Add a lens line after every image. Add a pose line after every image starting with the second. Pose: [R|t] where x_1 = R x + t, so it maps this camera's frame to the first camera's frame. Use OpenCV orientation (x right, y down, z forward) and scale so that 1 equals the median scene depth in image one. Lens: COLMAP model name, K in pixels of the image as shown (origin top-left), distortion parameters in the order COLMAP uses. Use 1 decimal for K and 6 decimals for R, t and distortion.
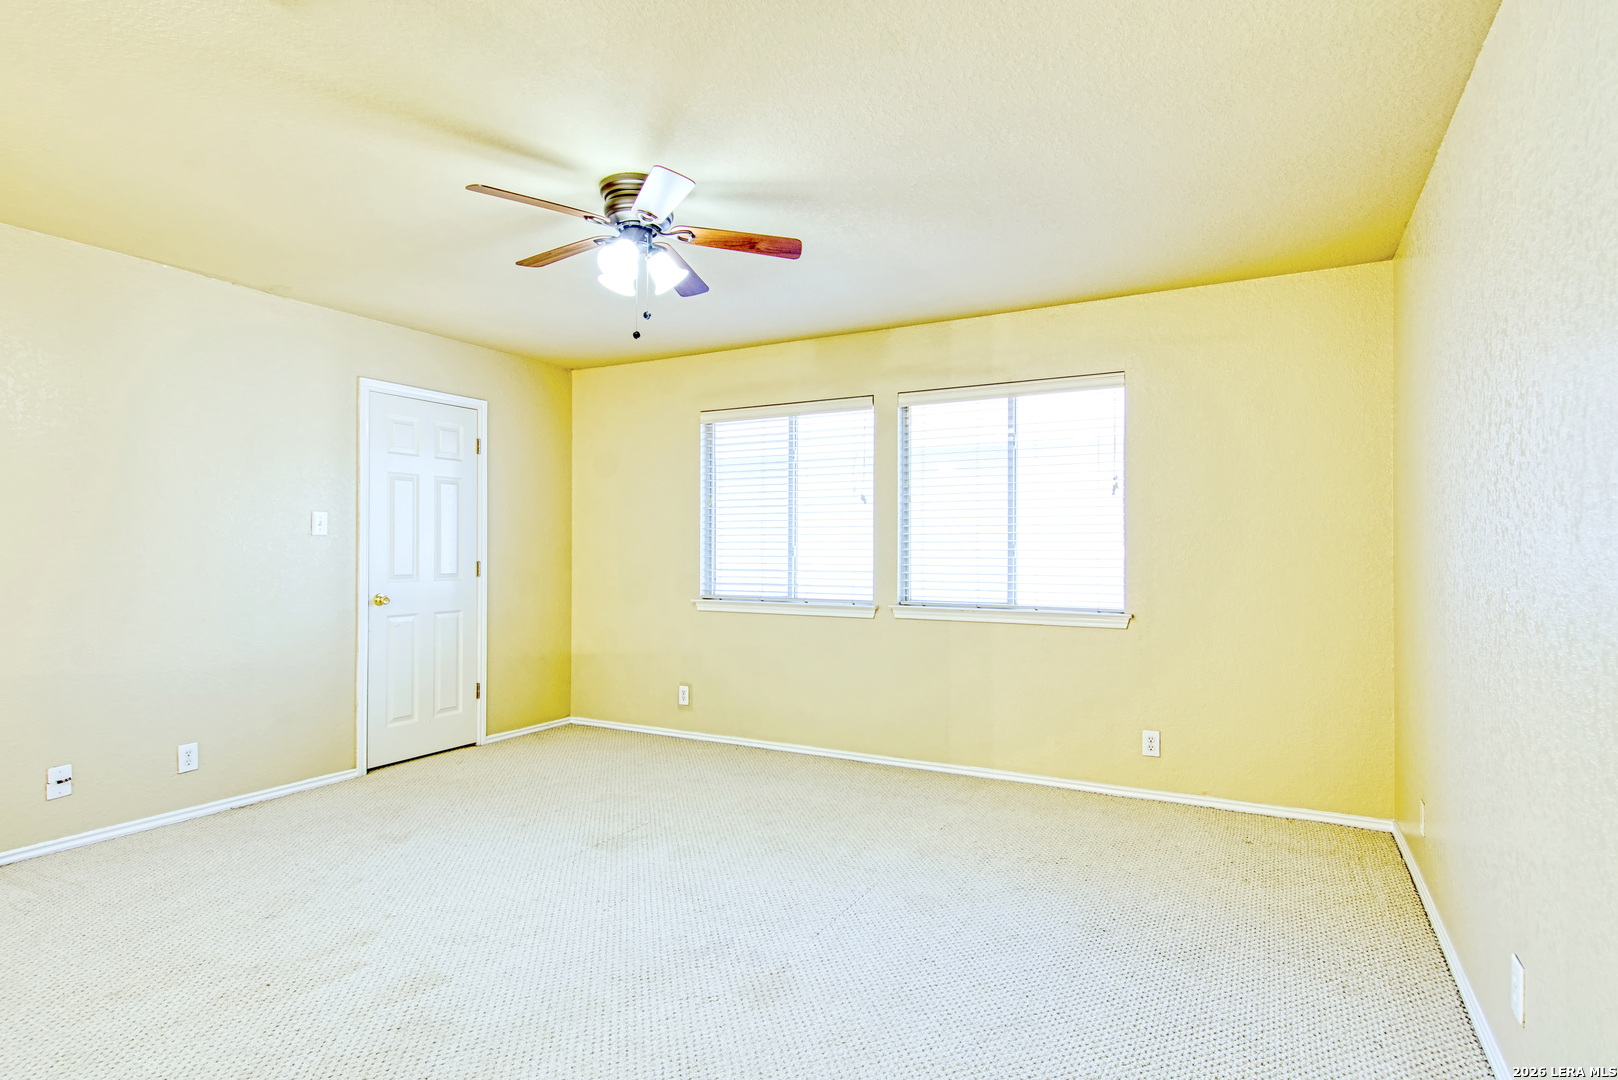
lens RADIAL K [[849.7, 0, 809.0], [0, 849.7, 540.0], [0, 0, 1]] dist [-0.027312, -0.000133]
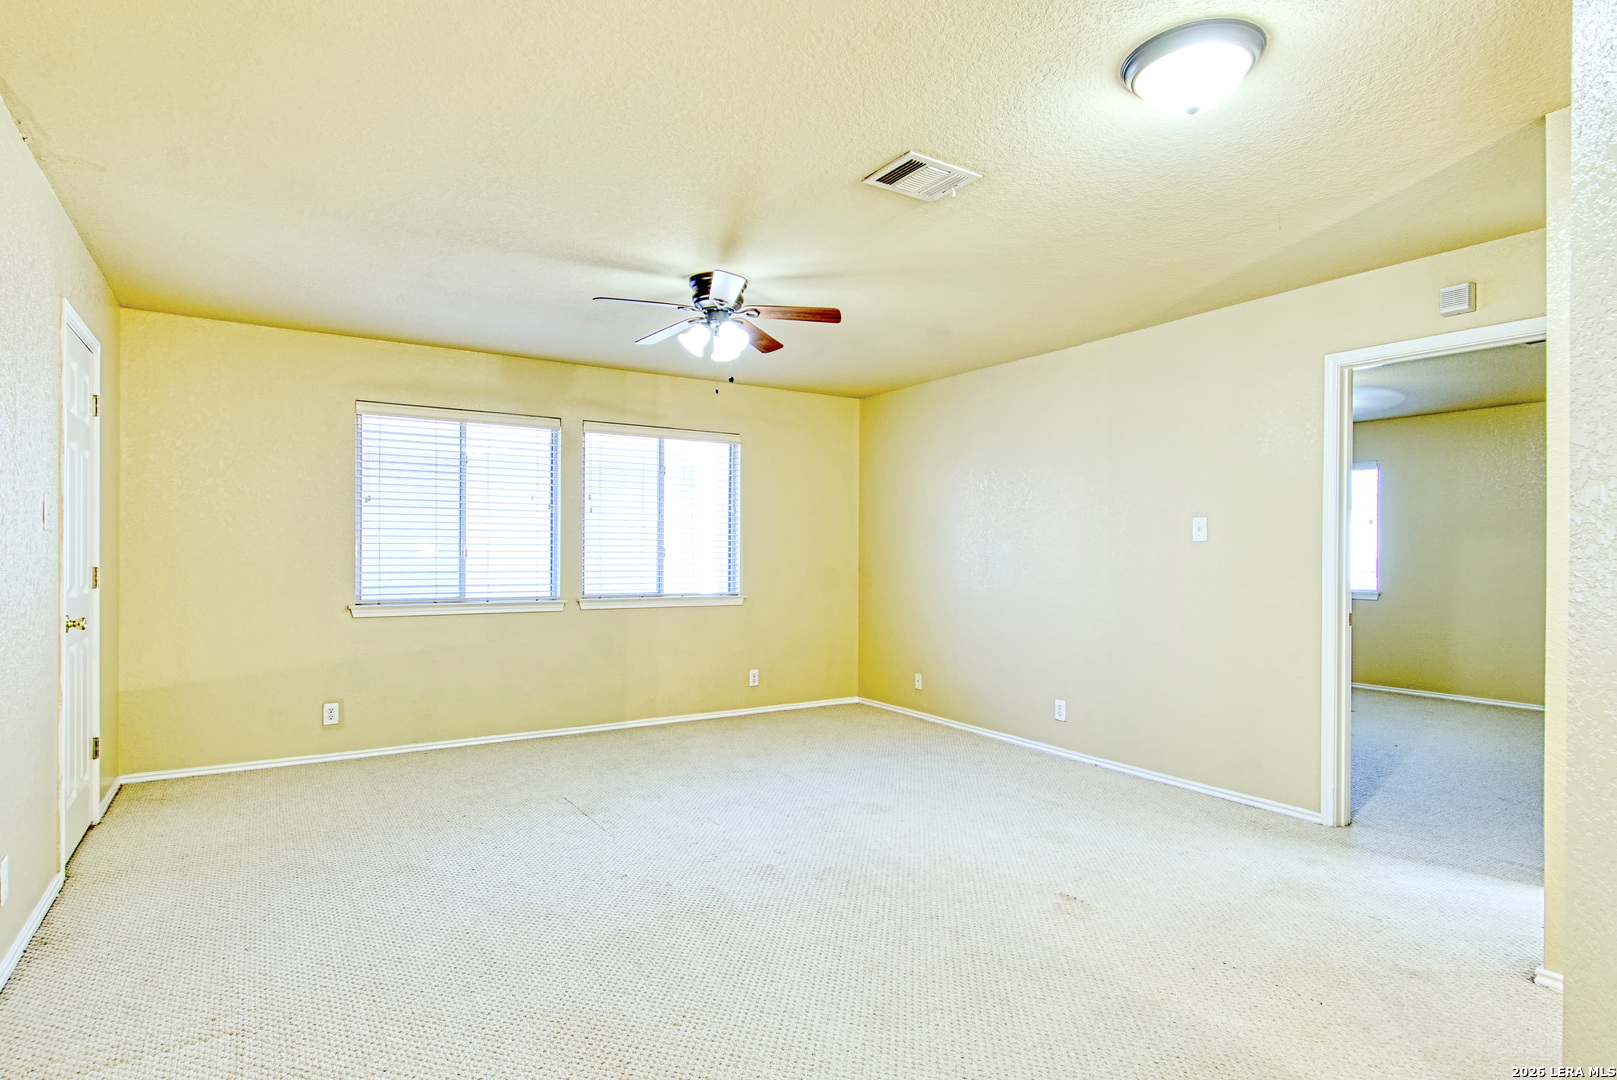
lens RADIAL K [[866.4, 0, 808.5], [0, 866.4, 540.0], [0, 0, 1]] dist [0.000752, -0.000198]
pose [[0.465822, 0.010974, 0.884810, -0.814974], [-0.018938, 0.999818, -0.002430, -0.008621], [-0.884676, -0.015625, 0.465945, 0.148732]]
